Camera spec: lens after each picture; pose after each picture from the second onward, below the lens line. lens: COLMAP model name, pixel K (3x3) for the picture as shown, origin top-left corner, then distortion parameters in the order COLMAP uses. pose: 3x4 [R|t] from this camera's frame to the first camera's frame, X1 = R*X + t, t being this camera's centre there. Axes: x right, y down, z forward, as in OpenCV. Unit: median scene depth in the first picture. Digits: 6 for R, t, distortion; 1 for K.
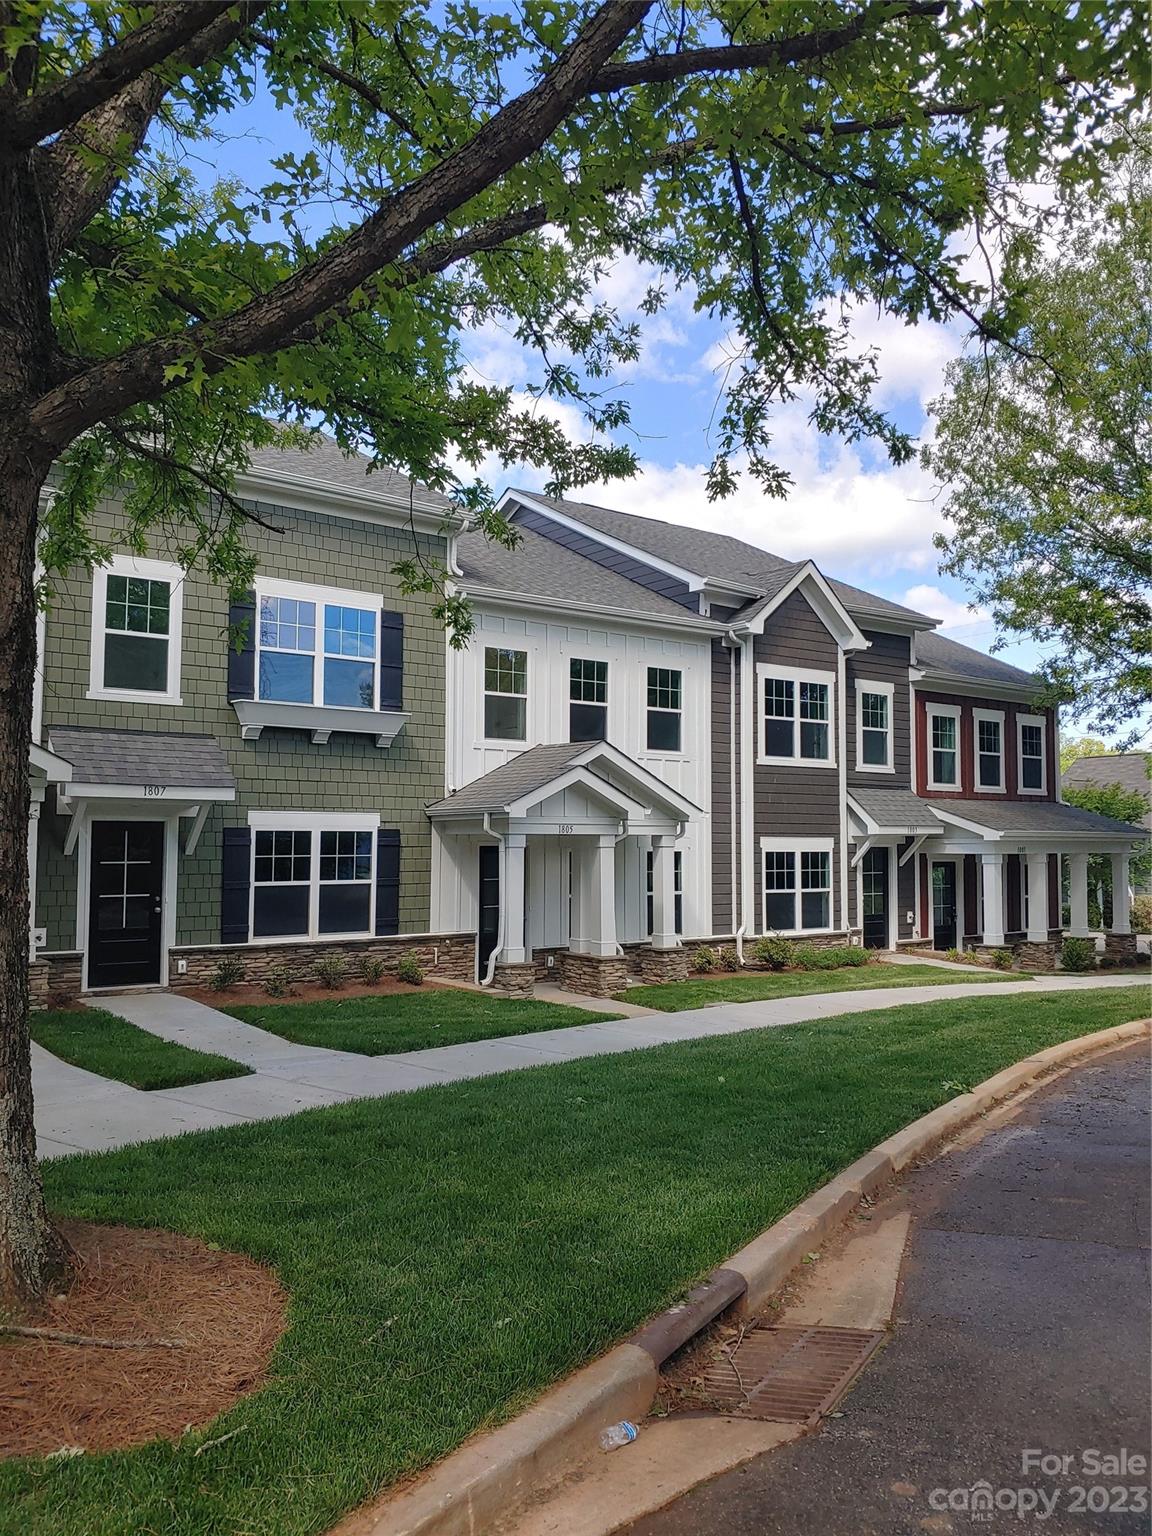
lens RADIAL K [[1170.1, 0, 574.6], [0, 1170.1, 767.3], [0, 0, 1]] dist [0.002246, -0.011282]
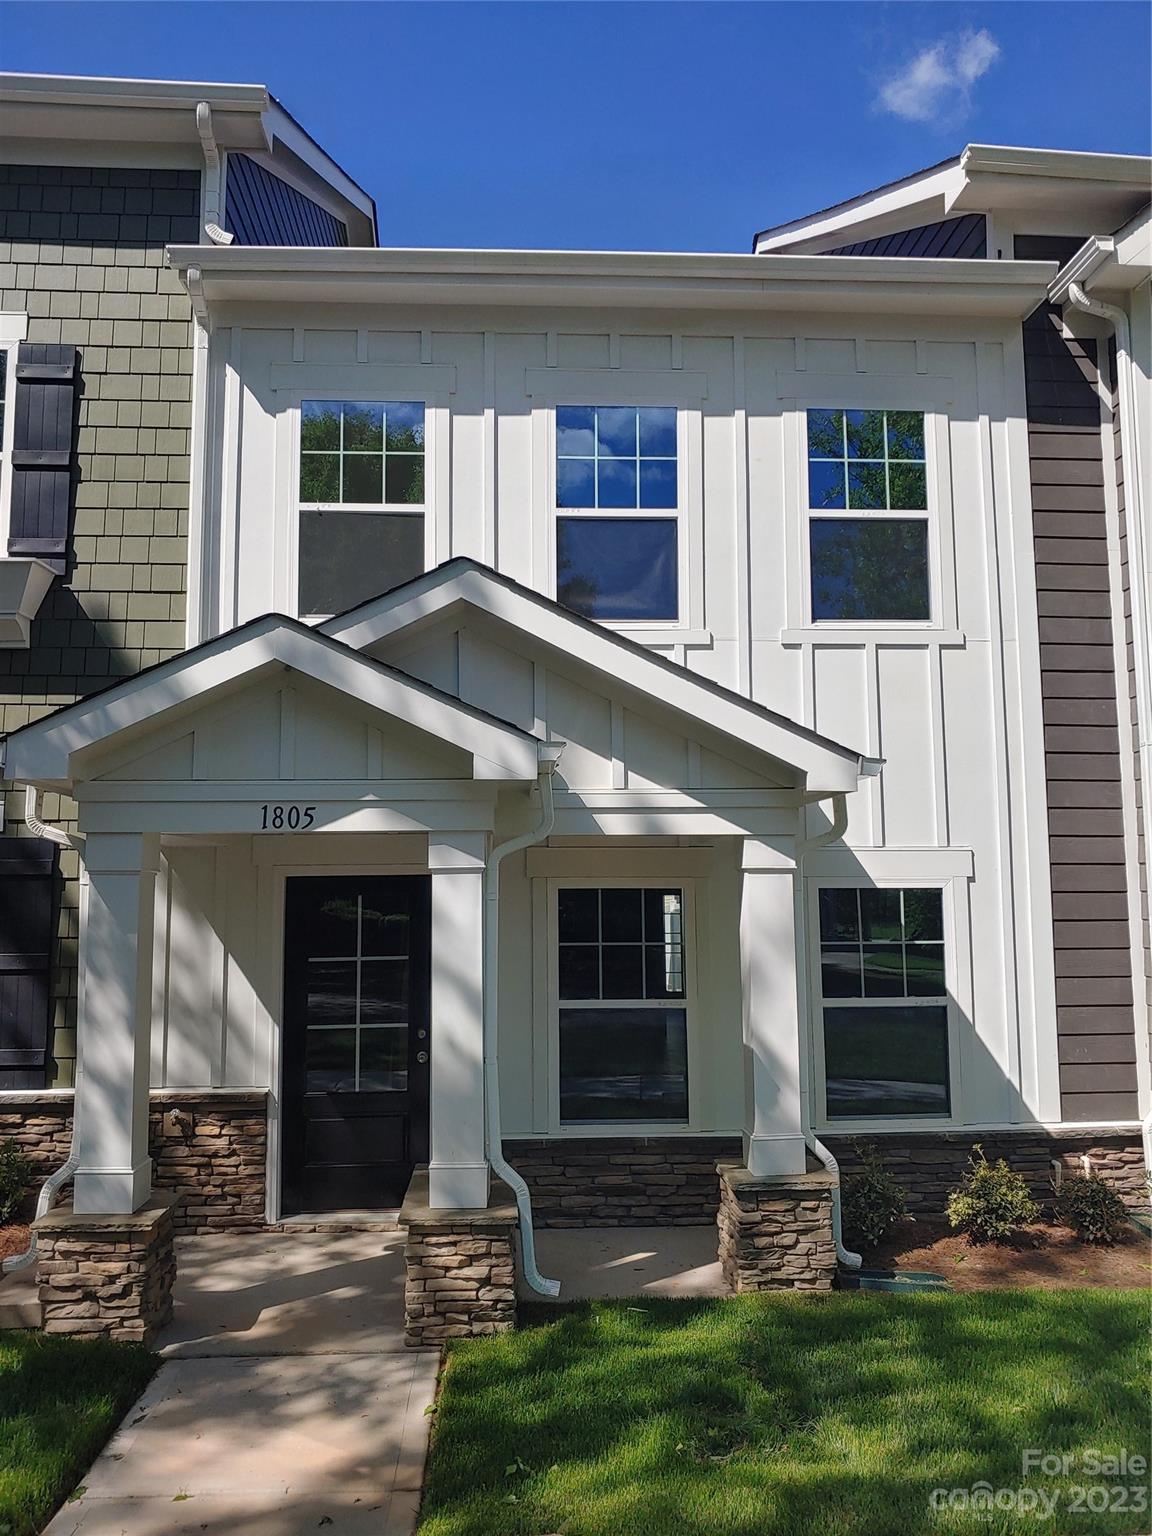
lens RADIAL K [[1170.1, 0, 575.9], [0, 1170.1, 772.3], [0, 0, 1]] dist [0.002246, -0.011282]
pose [[0.826543, -0.077081, -0.557570, 0.206924], [0.047917, 0.996619, -0.066745, 0.056806], [0.560830, 0.028450, 0.827442, 0.640095]]
